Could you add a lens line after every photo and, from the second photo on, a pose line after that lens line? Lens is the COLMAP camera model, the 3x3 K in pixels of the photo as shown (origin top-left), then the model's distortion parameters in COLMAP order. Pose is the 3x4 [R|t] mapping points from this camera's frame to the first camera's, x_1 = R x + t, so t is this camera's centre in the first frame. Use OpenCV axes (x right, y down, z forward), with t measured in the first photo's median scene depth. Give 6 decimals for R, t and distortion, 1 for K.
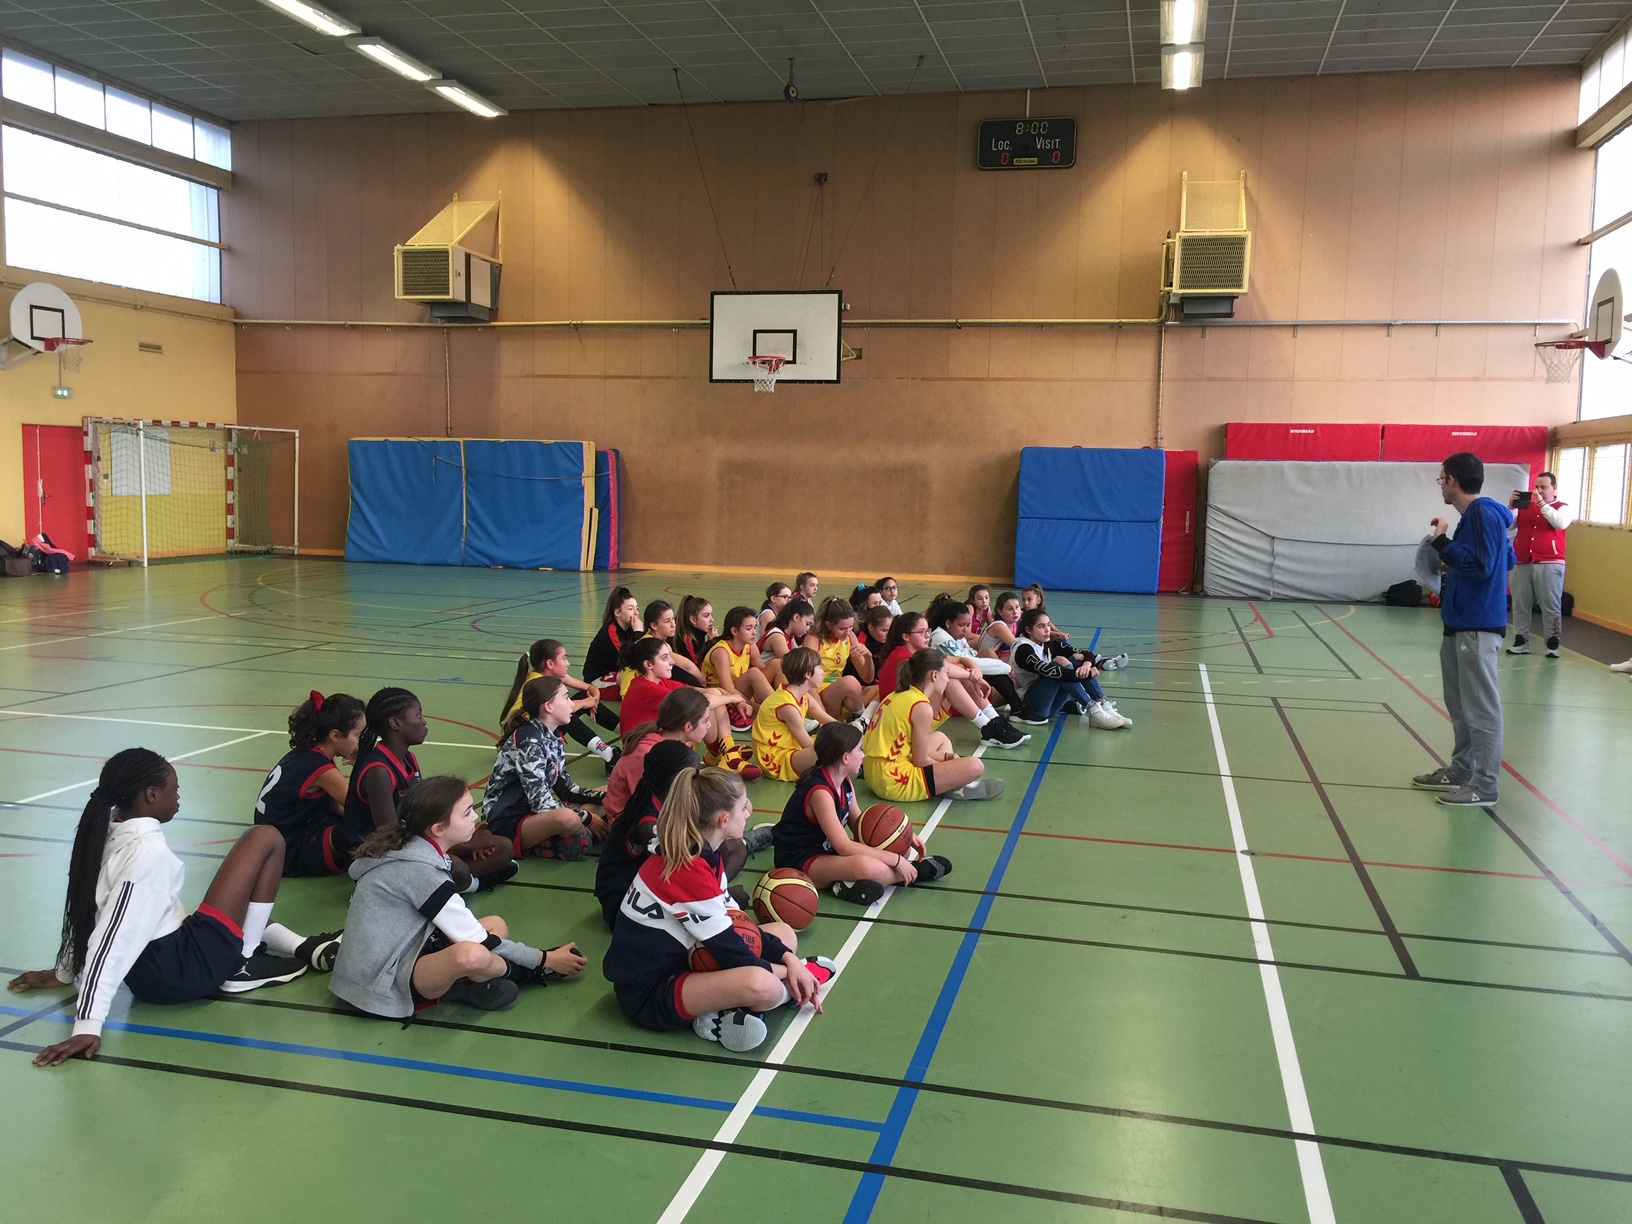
lens RADIAL K [[1416.3, 0, 804.5], [0, 1416.3, 595.0], [0, 0, 1]] dist [0.055273, -0.059349]
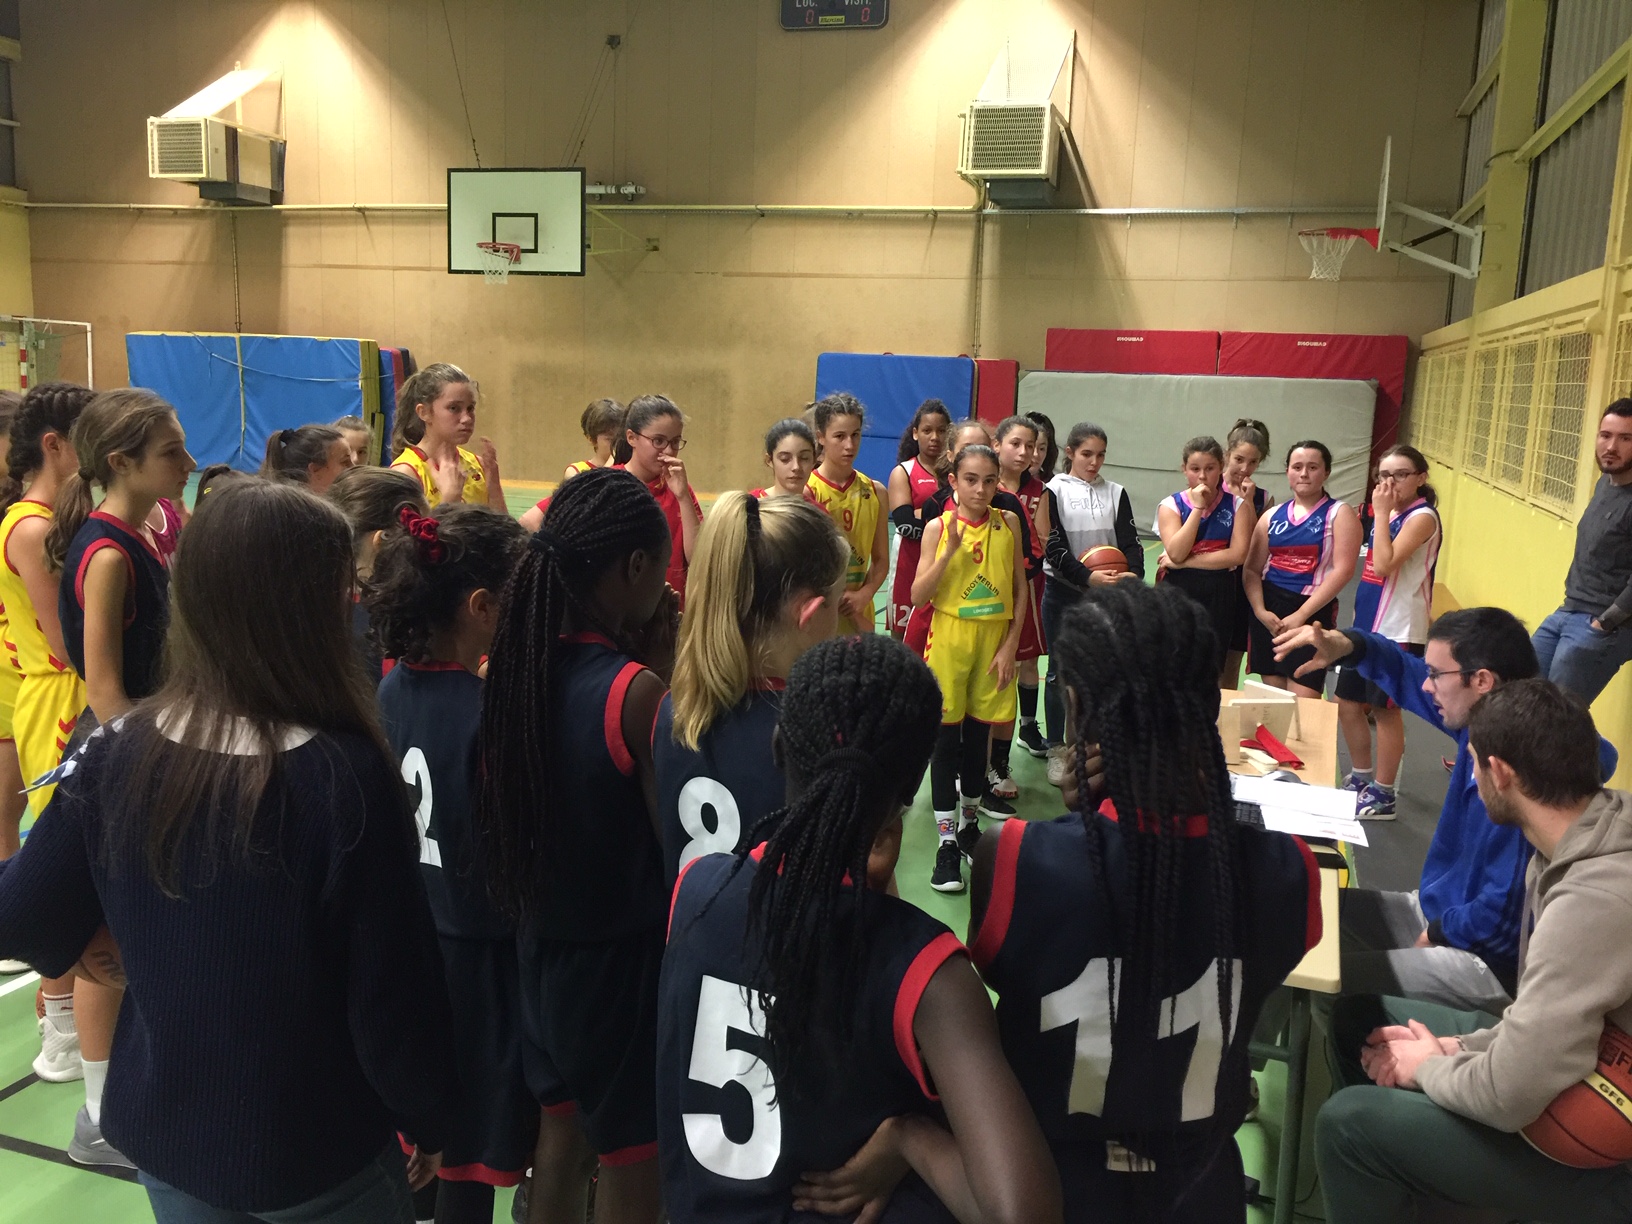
lens RADIAL K [[1416.3, 0, 815.2], [0, 1416.3, 621.2], [0, 0, 1]] dist [0.055273, -0.059349]
pose [[0.997450, 0.025744, -0.066561, 0.208472], [-0.020249, 0.996431, 0.081949, -0.009448], [0.068433, -0.080392, 0.994411, 0.100604]]
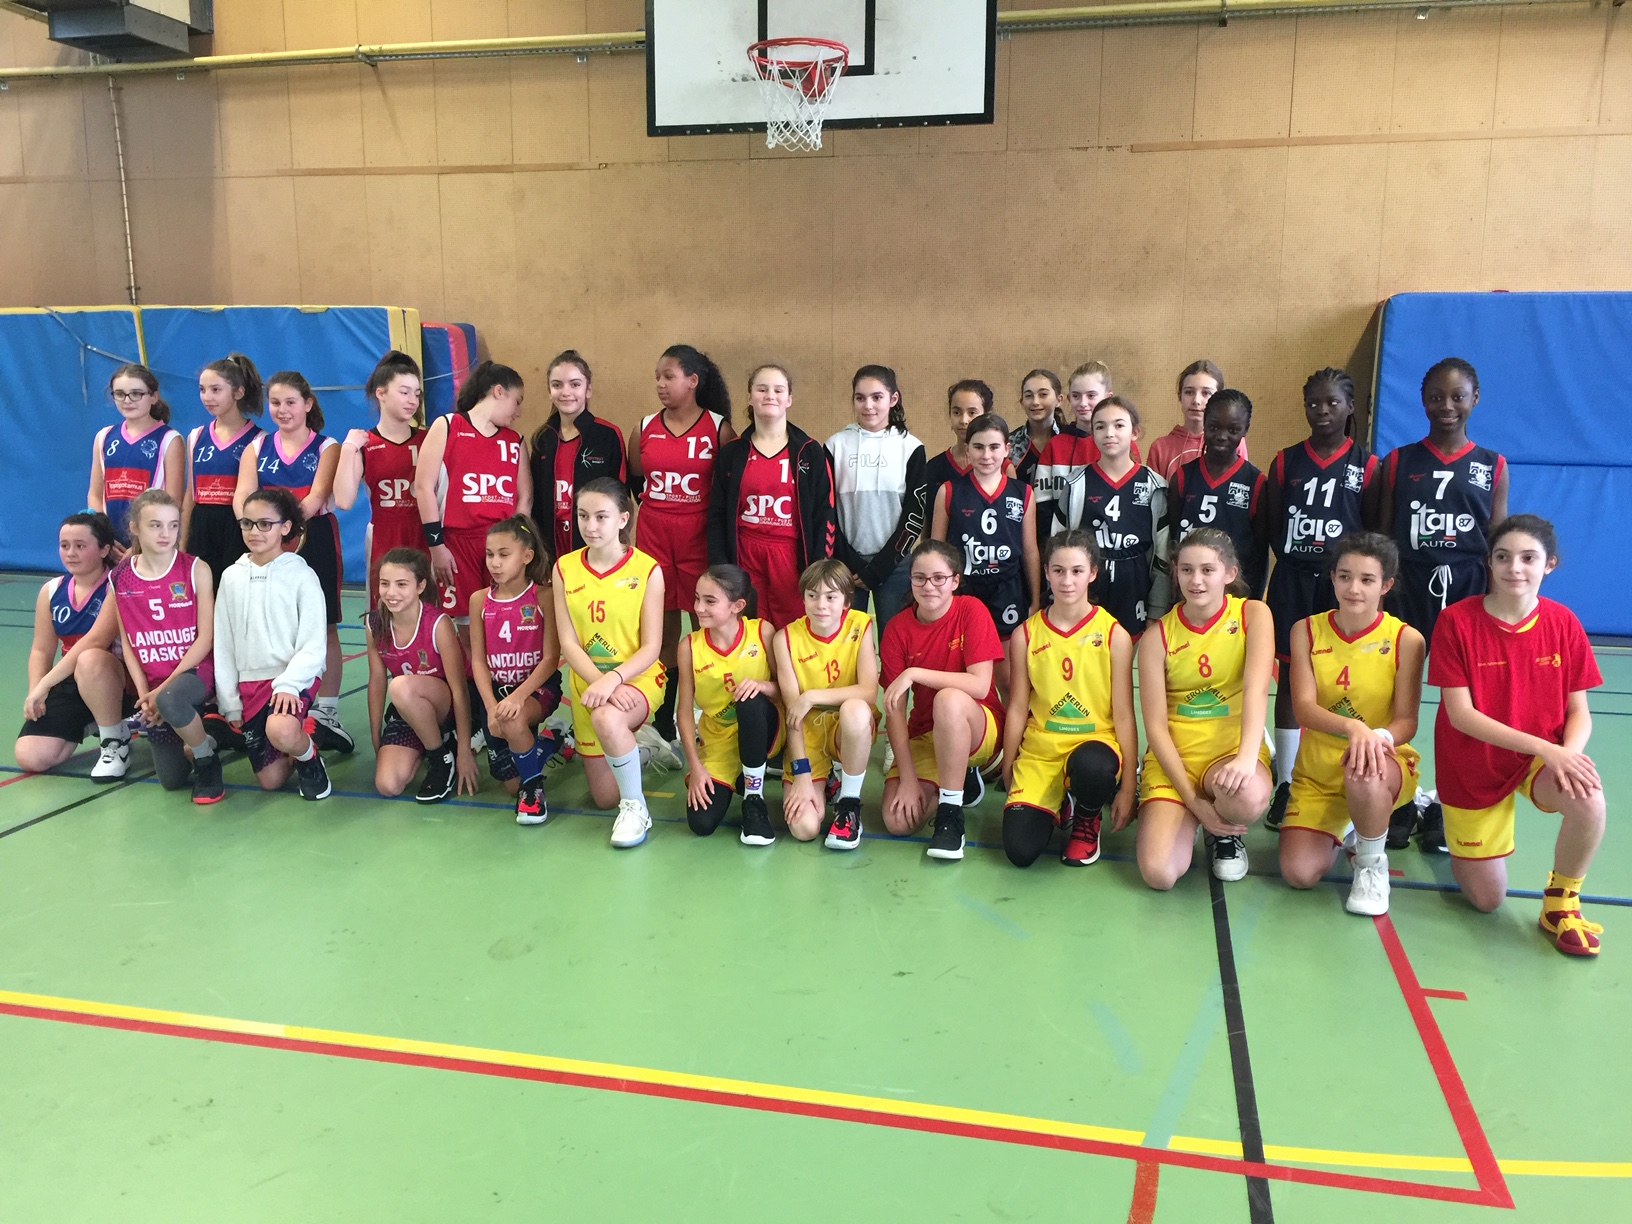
lens RADIAL K [[1416.3, 0, 801.0], [0, 1416.3, 617.4], [0, 0, 1]] dist [0.055273, -0.059349]
pose [[0.999763, -0.020813, 0.006456, -0.027750], [0.020182, 0.996104, 0.085849, -0.046459], [-0.008218, -0.085698, 0.996287, 0.548502]]
